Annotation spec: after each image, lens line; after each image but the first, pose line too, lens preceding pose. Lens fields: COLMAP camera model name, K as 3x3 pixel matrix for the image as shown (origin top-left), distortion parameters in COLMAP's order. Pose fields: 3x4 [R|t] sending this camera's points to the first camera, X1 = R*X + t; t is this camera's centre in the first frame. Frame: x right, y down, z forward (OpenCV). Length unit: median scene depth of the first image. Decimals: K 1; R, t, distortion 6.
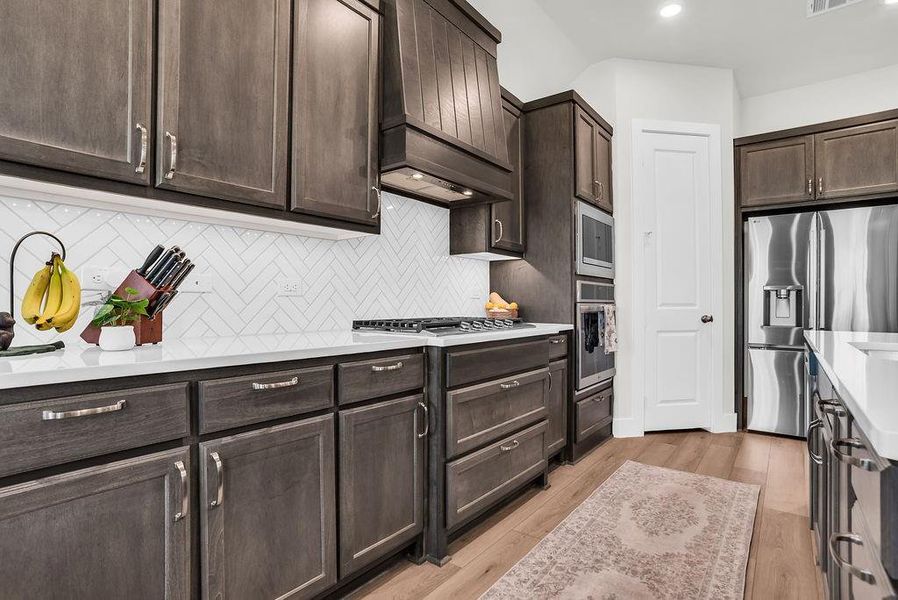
lens RADIAL K [[462.8, 0, 449.0], [0, 462.8, 300.0], [0, 0, 1]] dist [-0.100303, 0.065565]
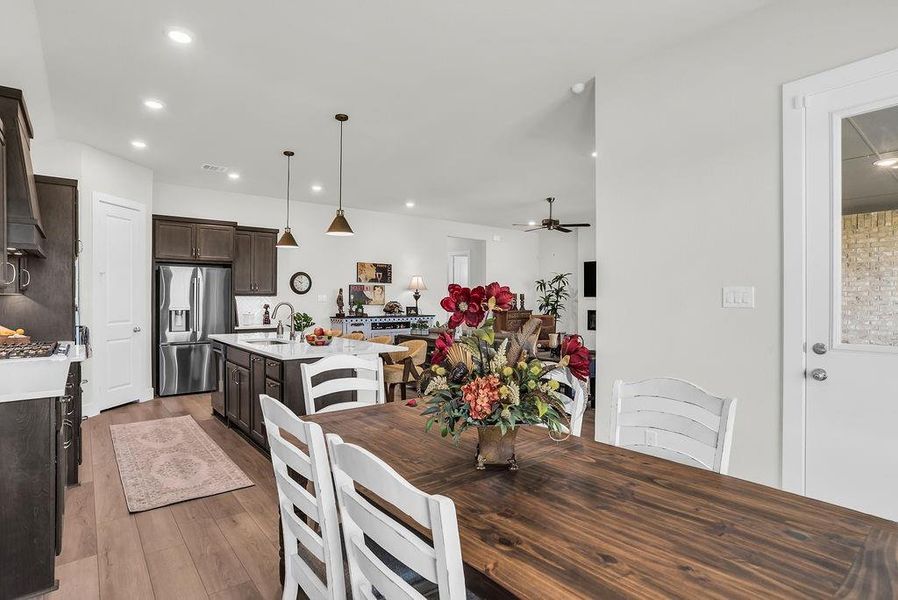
lens RADIAL K [[464.0, 0, 449.0], [0, 464.0, 300.0], [0, 0, 1]] dist [-0.101962, 0.064365]
pose [[0.234253, -0.006204, 0.972156, -0.826143], [-0.009005, 0.999923, 0.008551, -0.102016], [-0.972134, -0.010757, 0.234179, -0.492318]]
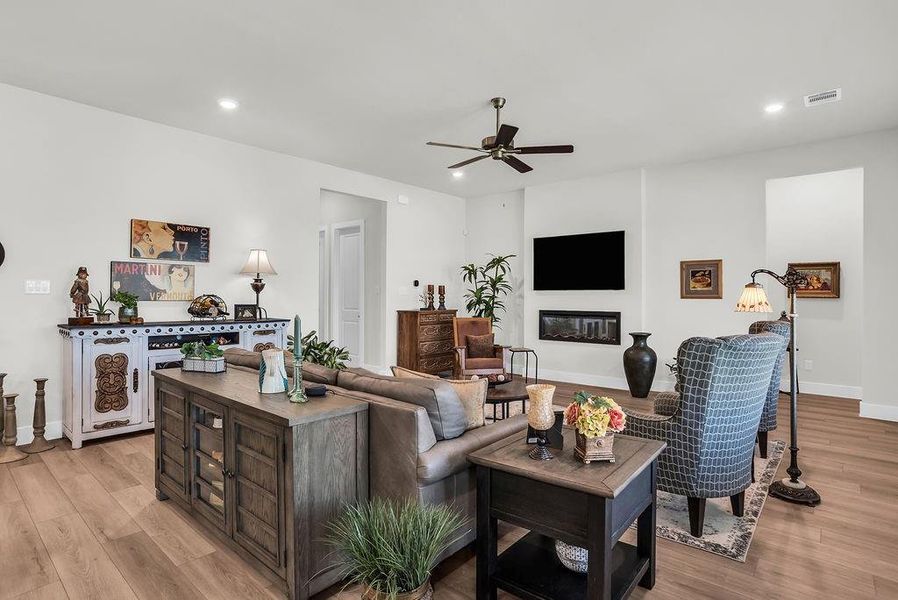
lens RADIAL K [[463.1, 0, 448.6], [0, 463.1, 306.9], [0, 0, 1]] dist [-0.101414, 0.067547]
pose [[0.061177, -0.021962, 0.997885, 0.458621], [-0.012049, 0.999669, 0.022740, -0.067518], [-0.998054, -0.013414, 0.060892, -0.380305]]
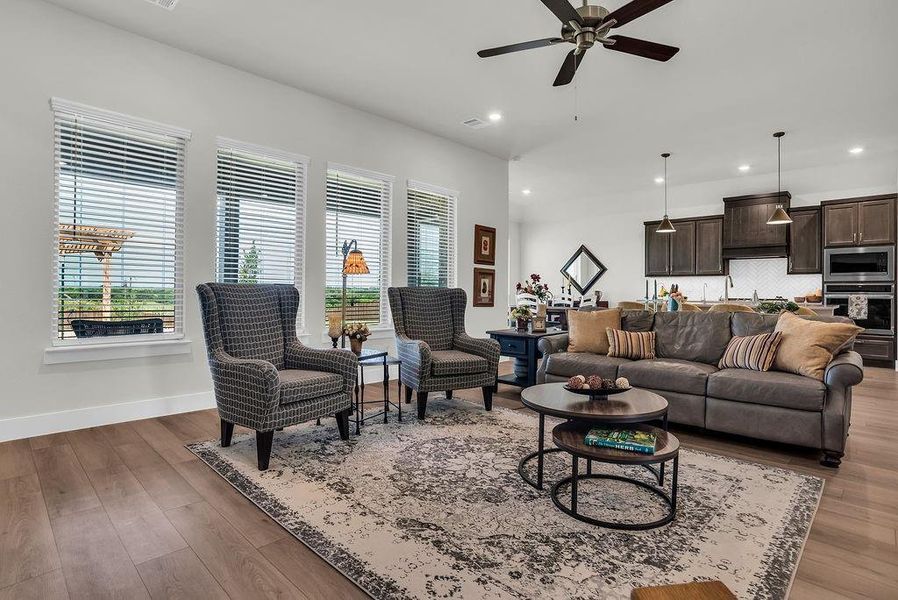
lens RADIAL K [[460.5, 0, 447.7], [0, 460.5, 294.0], [0, 0, 1]] dist [-0.074155, 0.040867]
pose [[-0.122221, 0.000194, -0.992503, 2.729534], [-0.001398, 0.999999, 0.000368, 0.010540], [0.992502, 0.001432, -0.122220, -0.599533]]
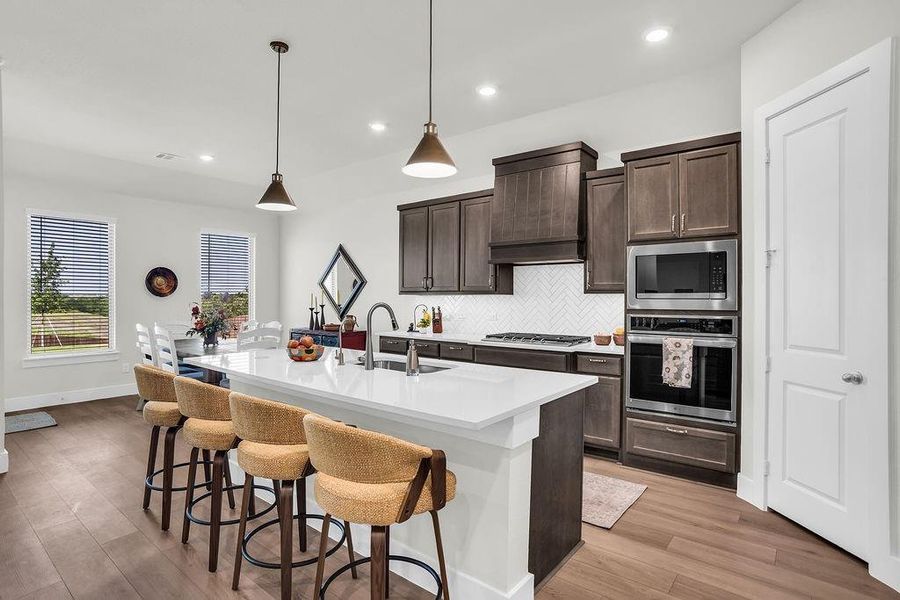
lens RADIAL K [[461.5, 0, 448.7], [0, 461.5, 294.0], [0, 0, 1]] dist [-0.074155, 0.040867]
pose [[-0.036192, -0.009376, -0.999301, 1.476382], [0.006435, 0.999933, -0.009615, -0.085064], [0.999324, -0.006778, -0.036129, 0.583907]]
